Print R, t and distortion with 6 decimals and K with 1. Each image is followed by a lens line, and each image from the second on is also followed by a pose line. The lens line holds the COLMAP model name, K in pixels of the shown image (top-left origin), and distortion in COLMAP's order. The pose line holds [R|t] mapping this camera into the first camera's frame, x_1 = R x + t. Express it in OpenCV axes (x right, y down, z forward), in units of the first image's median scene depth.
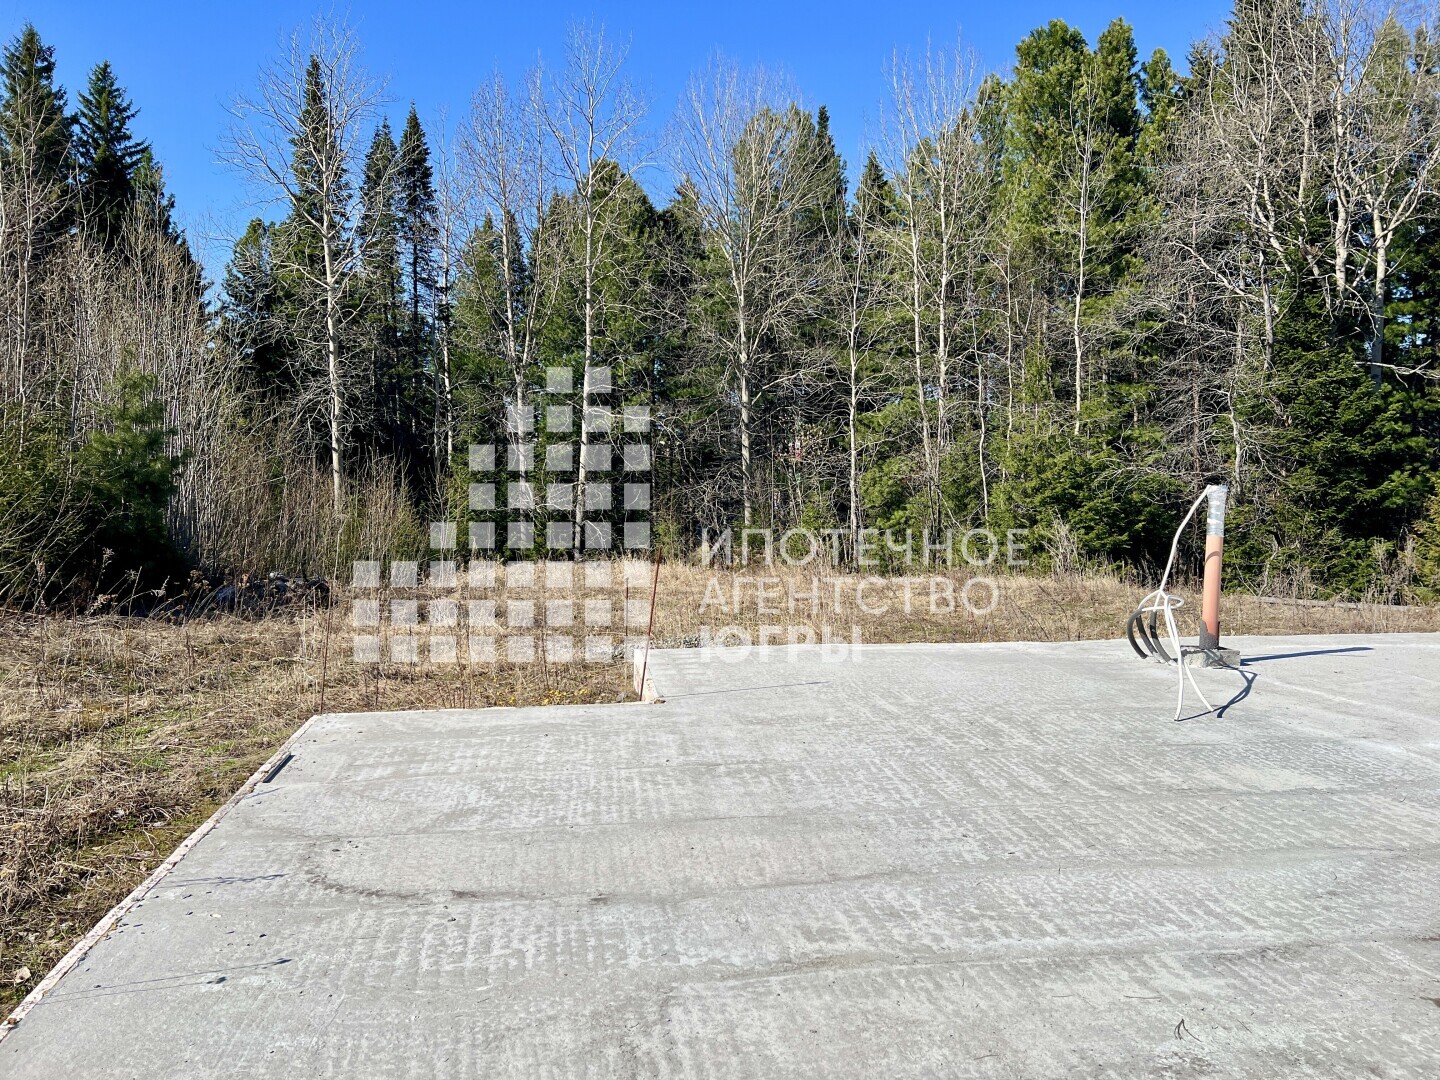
lens RADIAL K [[1081.4, 0, 706.5], [0, 1081.4, 544.2], [0, 0, 1]] dist [0.066275, -0.073520]
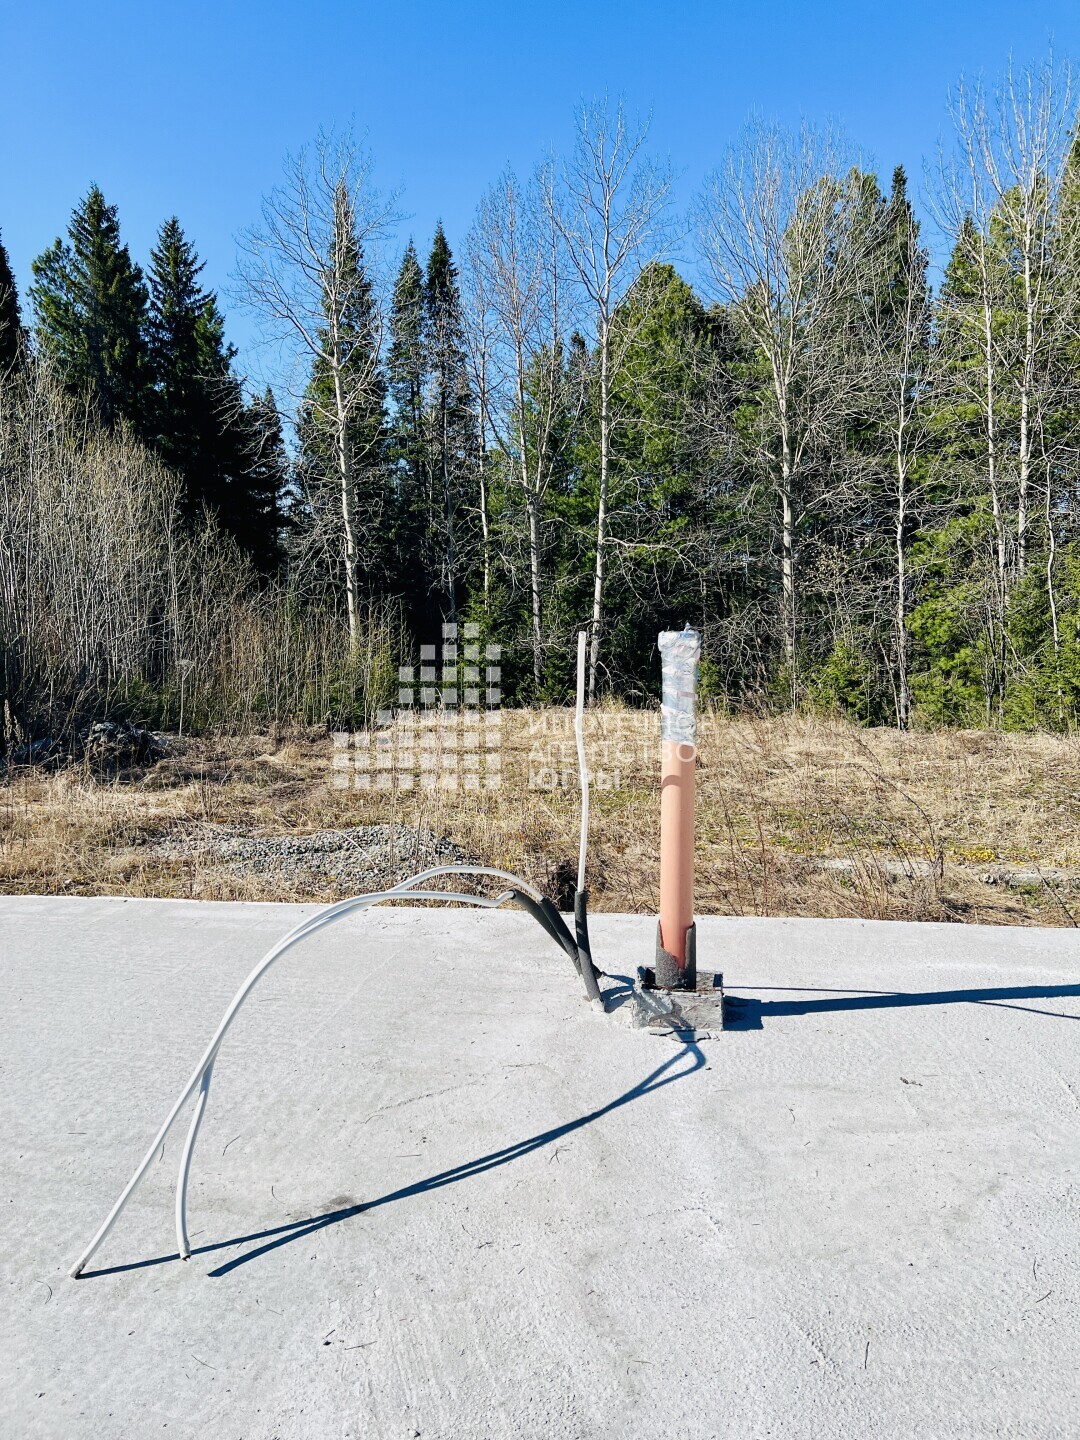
lens RADIAL K [[1081.4, 0, 548.6], [0, 1081.4, 712.2], [0, 0, 1]] dist [0.066275, -0.073520]
pose [[0.957772, 0.009082, -0.287385, 0.124769], [0.001484, 0.999332, 0.036528, -0.014691], [0.287524, -0.035412, 0.957118, 0.128849]]
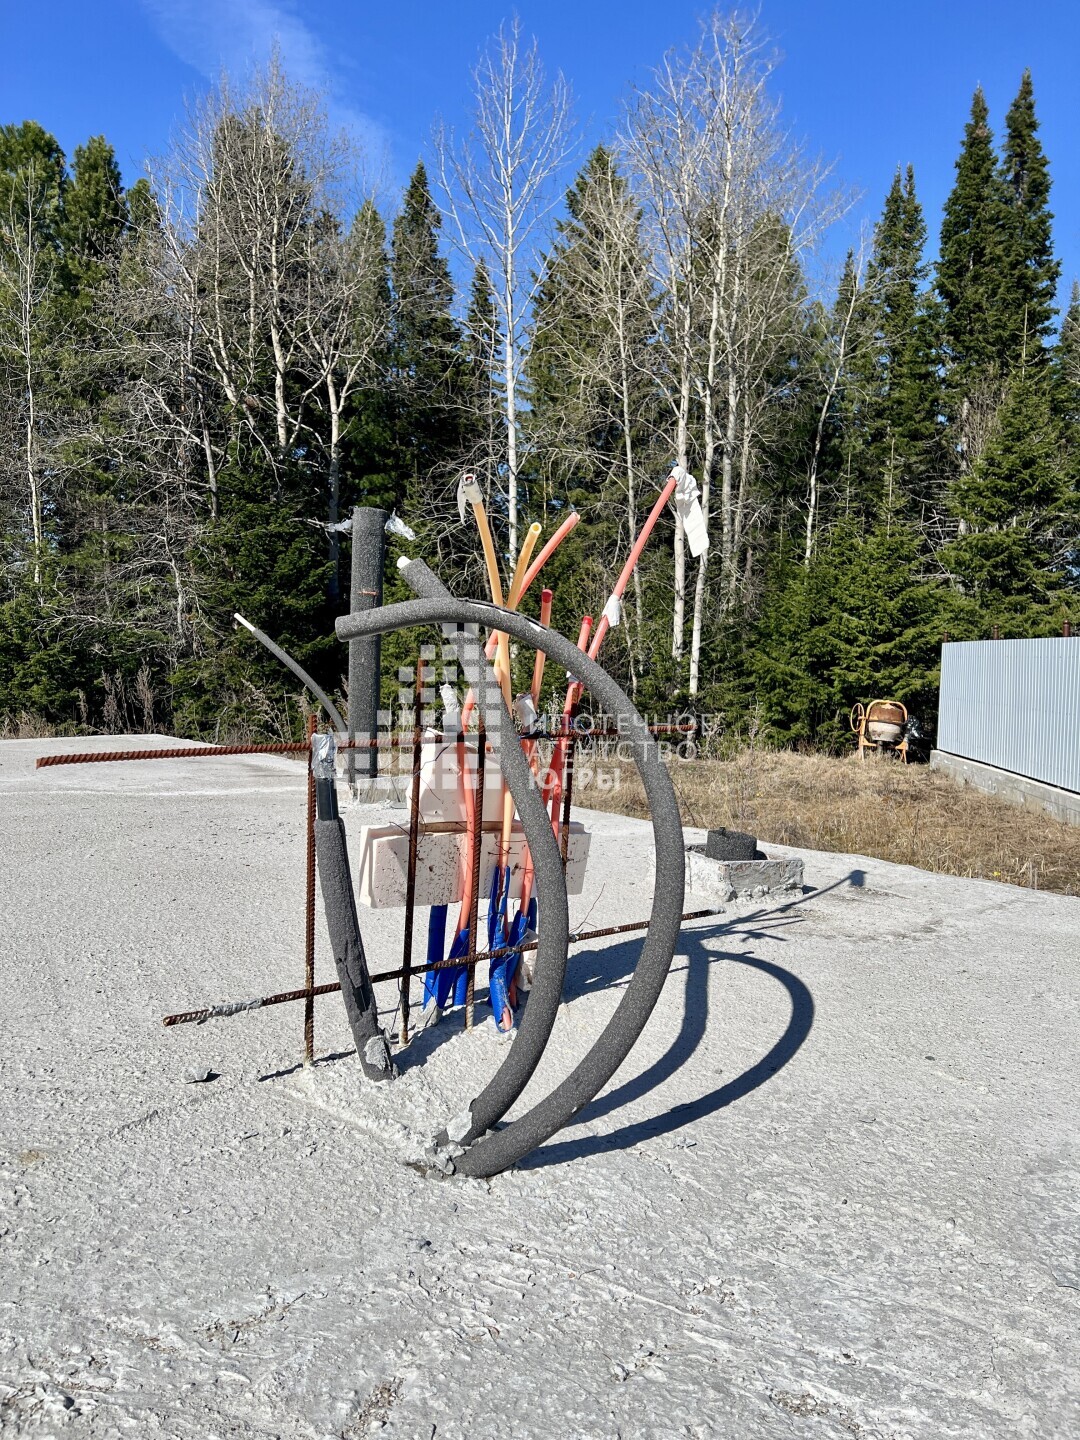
lens RADIAL K [[1081.4, 0, 538.7], [0, 1081.4, 726.8], [0, 0, 1]] dist [0.066275, -0.073520]
pose [[0.851092, -0.017518, 0.524724, 0.198275], [0.017687, 0.999833, 0.004692, 0.020211], [-0.524718, 0.005287, 0.851259, 0.022874]]
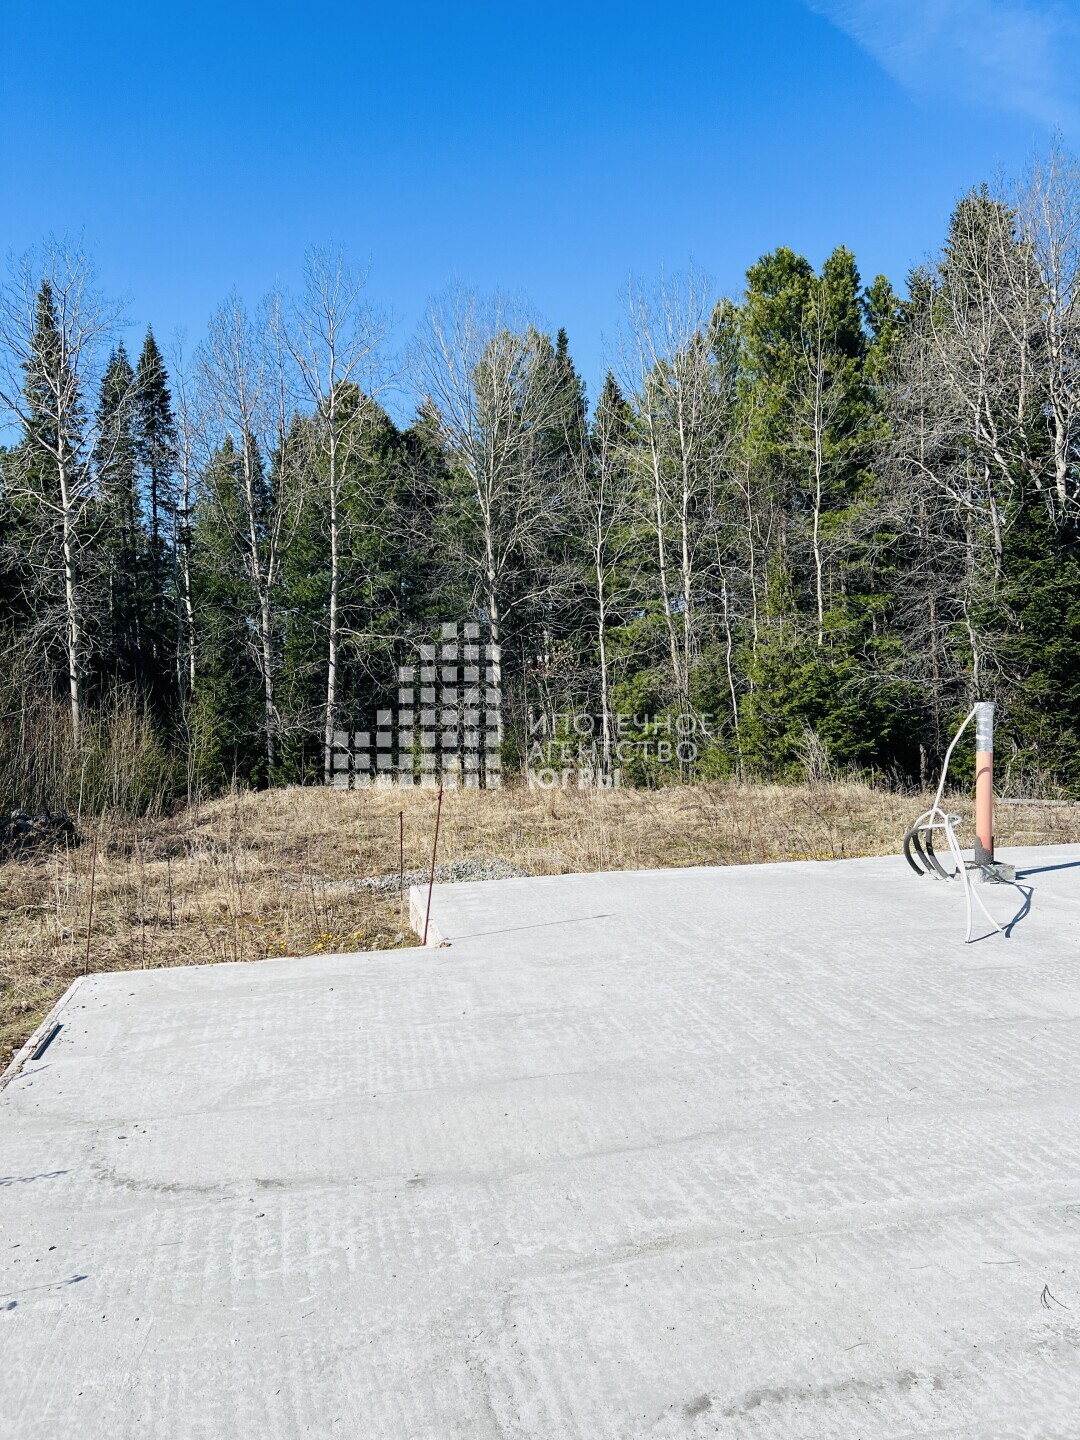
lens RADIAL K [[1081.4, 0, 529.9], [0, 1081.4, 711.1], [0, 0, 1]] dist [0.066275, -0.073520]
pose [[0.997063, -0.028847, 0.070940, -0.005902], [0.031891, 0.998602, -0.042165, -0.003623], [-0.069625, 0.044303, 0.996589, 0.004164]]
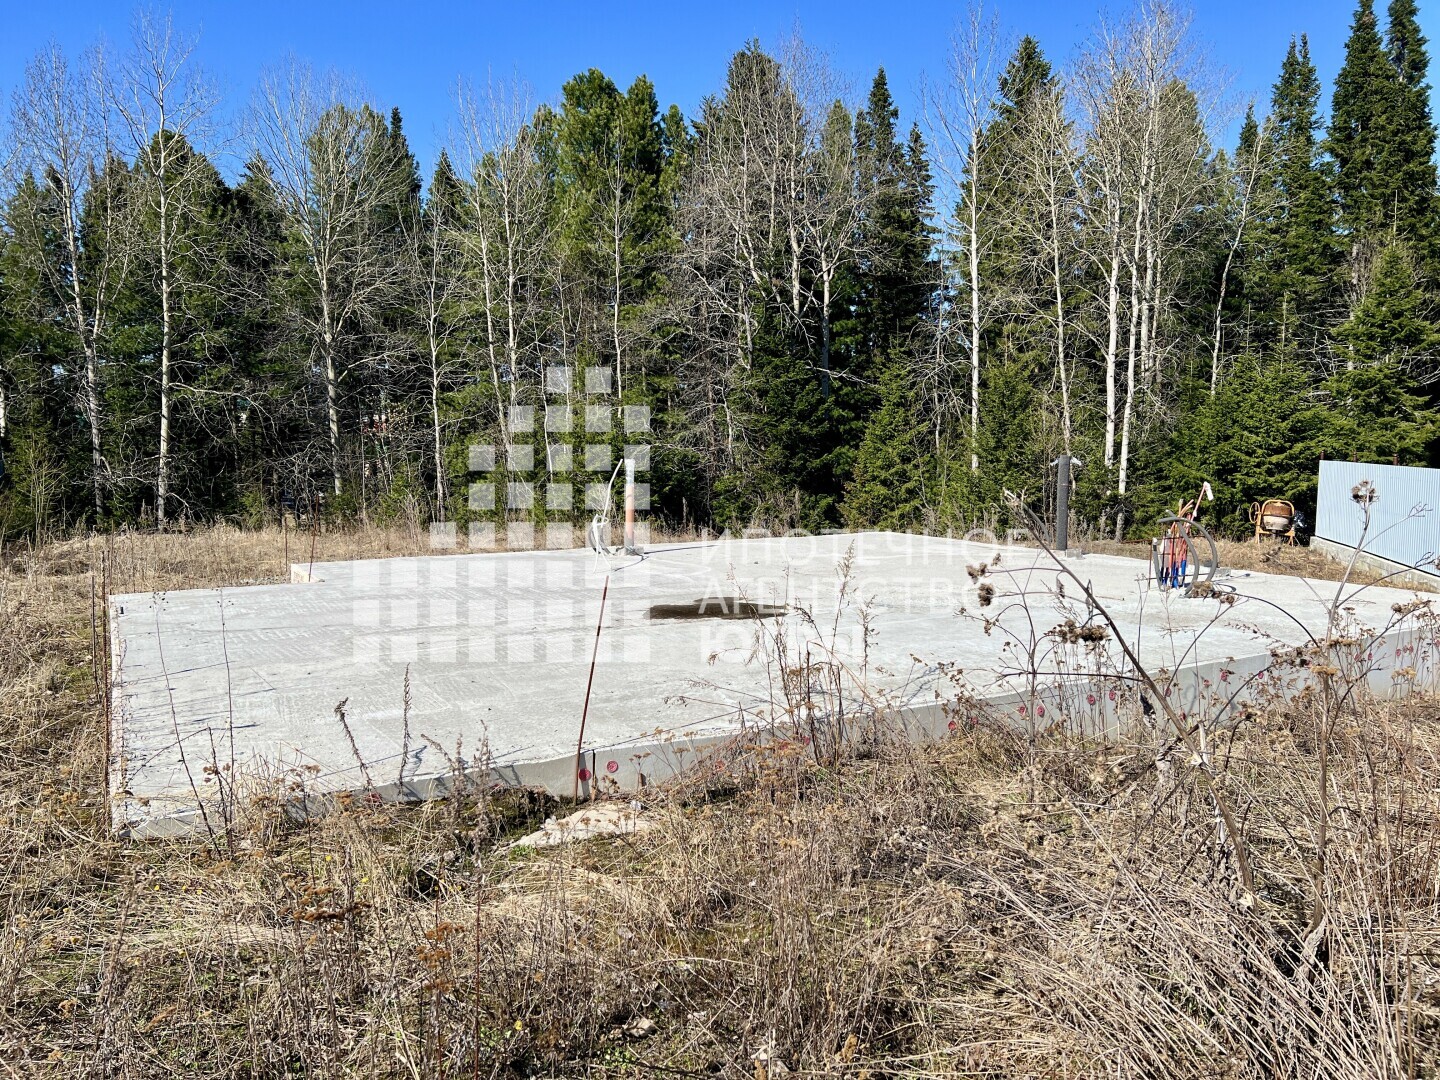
lens RADIAL K [[1081.4, 0, 709.3], [0, 1081.4, 542.8], [0, 0, 1]] dist [0.066275, -0.073520]
pose [[0.930238, -0.034853, 0.365297, -0.019738], [0.025651, 0.999220, 0.030015, 0.008499], [-0.366059, -0.018551, 0.930407, -0.174014]]
